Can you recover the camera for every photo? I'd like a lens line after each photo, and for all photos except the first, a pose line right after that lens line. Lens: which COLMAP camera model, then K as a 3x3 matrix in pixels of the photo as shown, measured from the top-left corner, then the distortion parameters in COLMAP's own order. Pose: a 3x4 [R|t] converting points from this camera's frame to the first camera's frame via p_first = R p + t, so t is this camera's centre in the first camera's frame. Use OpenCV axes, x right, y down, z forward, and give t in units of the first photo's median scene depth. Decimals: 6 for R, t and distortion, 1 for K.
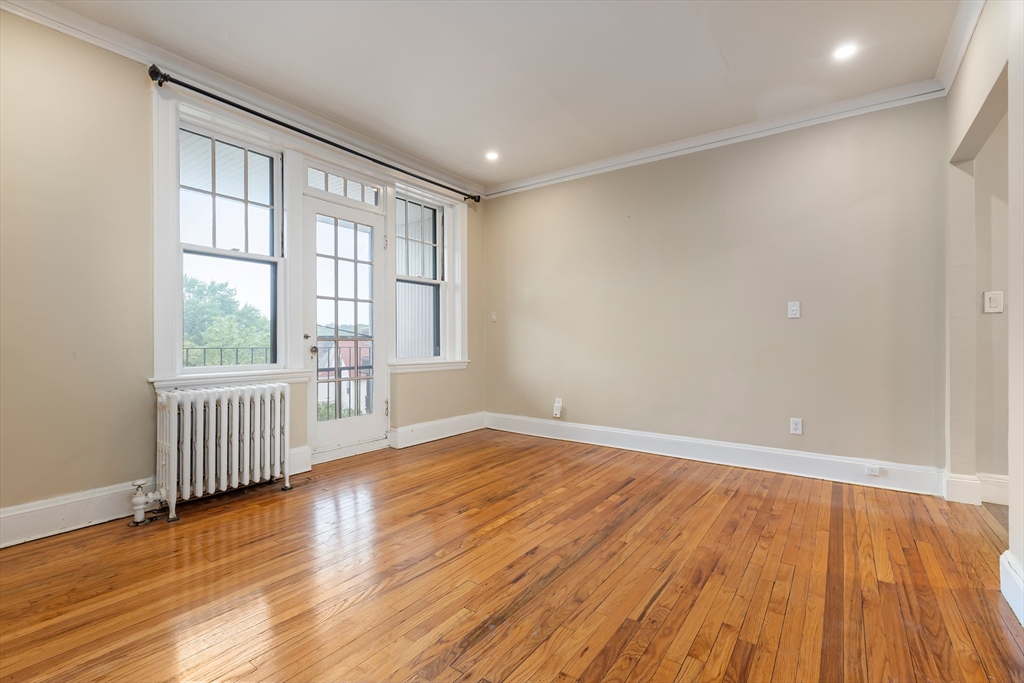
lens RADIAL K [[464.0, 0, 514.0], [0, 464.0, 340.1], [0, 0, 1]] dist [0.001339, 0.000066]
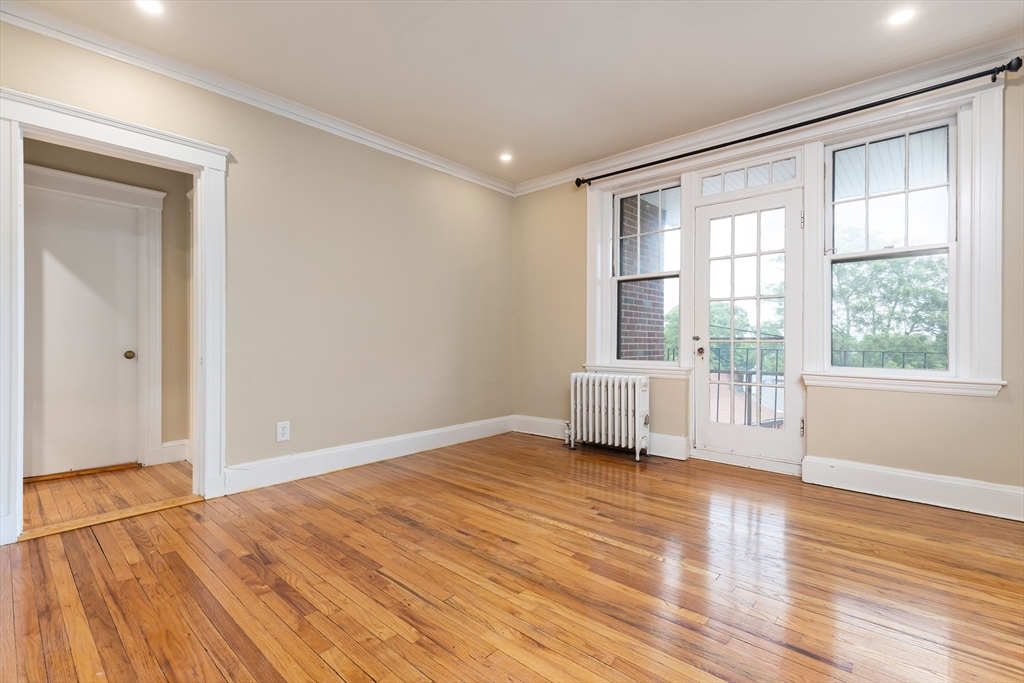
lens RADIAL K [[464.0, 0, 514.0], [0, 464.0, 340.1], [0, 0, 1]] dist [0.001339, 0.000066]
pose [[-0.112071, -0.000831, -0.993700, 0.911585], [-0.004347, 0.999990, -0.000346, -0.002062], [0.993691, 0.004281, -0.112073, 0.943337]]
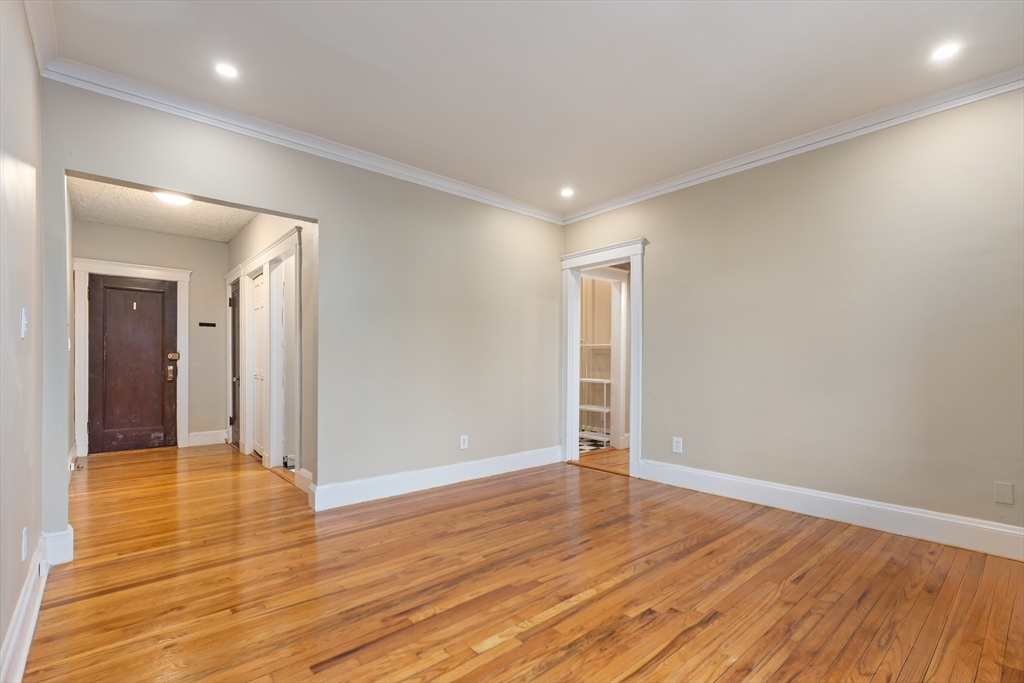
lens RADIAL K [[469.0, 0, 509.4], [0, 469.0, 360.0], [0, 0, 1]] dist [0.005681, 0.000970]
pose [[-0.972949, -0.003856, 0.230989, -0.070600], [-0.003905, 0.999992, 0.000246, -0.033658], [-0.230988, -0.000663, -0.972956, 1.824413]]
